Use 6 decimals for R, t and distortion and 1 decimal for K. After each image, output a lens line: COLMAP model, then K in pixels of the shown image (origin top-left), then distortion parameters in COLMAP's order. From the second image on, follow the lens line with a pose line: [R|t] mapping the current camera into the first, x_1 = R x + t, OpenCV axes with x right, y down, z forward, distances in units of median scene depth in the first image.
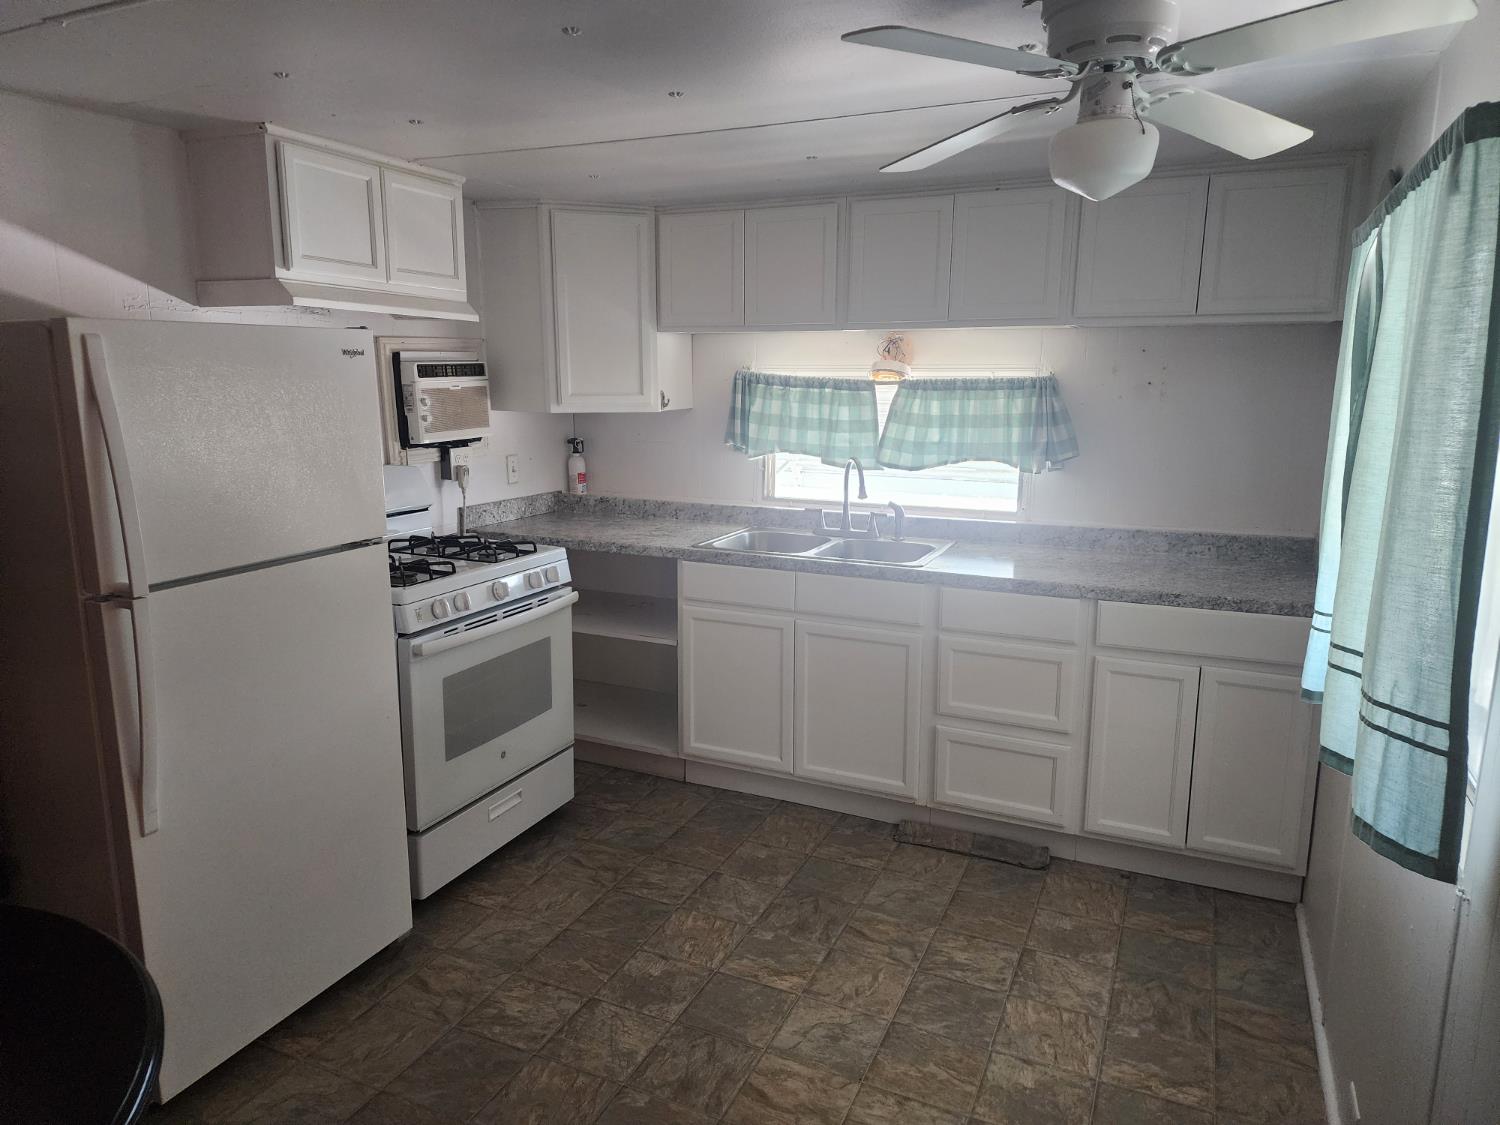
lens RADIAL K [[986.0, 0, 750.0], [0, 986.0, 562.5], [0, 0, 1]] dist [0.120608, -0.120352]
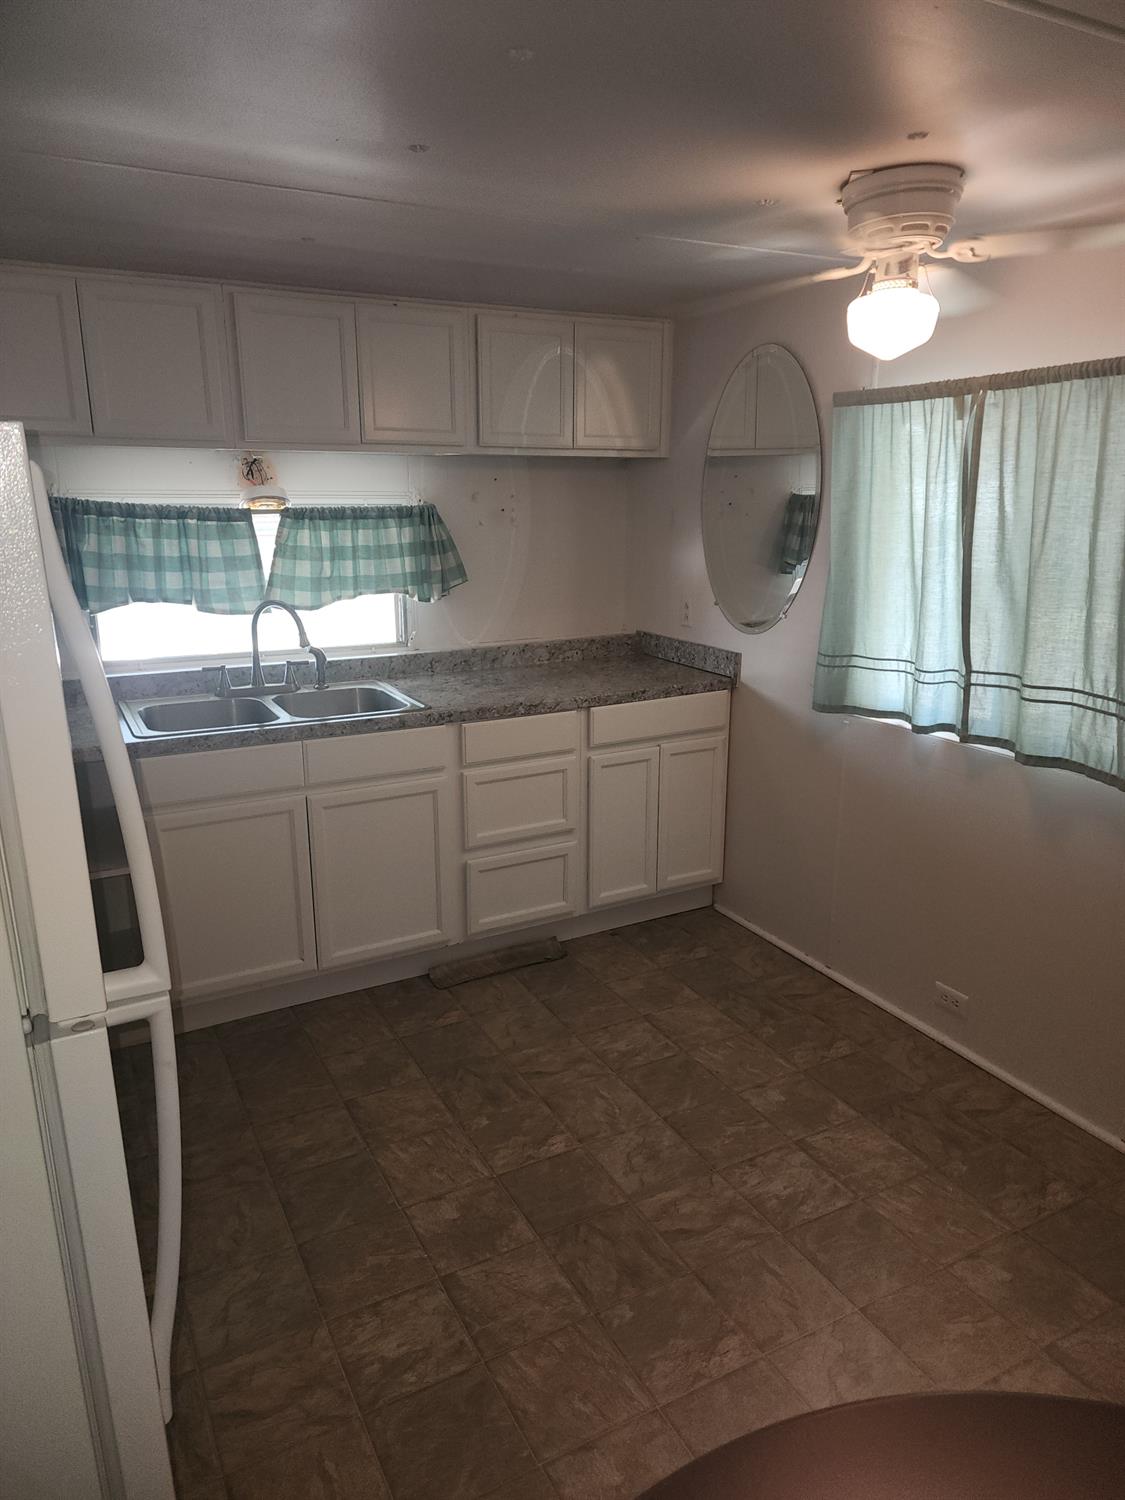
lens RADIAL K [[986.0, 0, 562.5], [0, 986.0, 750.0], [0, 0, 1]] dist [0.120608, -0.120352]
pose [[0.610866, -0.206693, 0.764278, -0.434075], [0.155070, 0.977860, 0.140512, -0.062094], [-0.776400, 0.032683, 0.629393, 0.262869]]
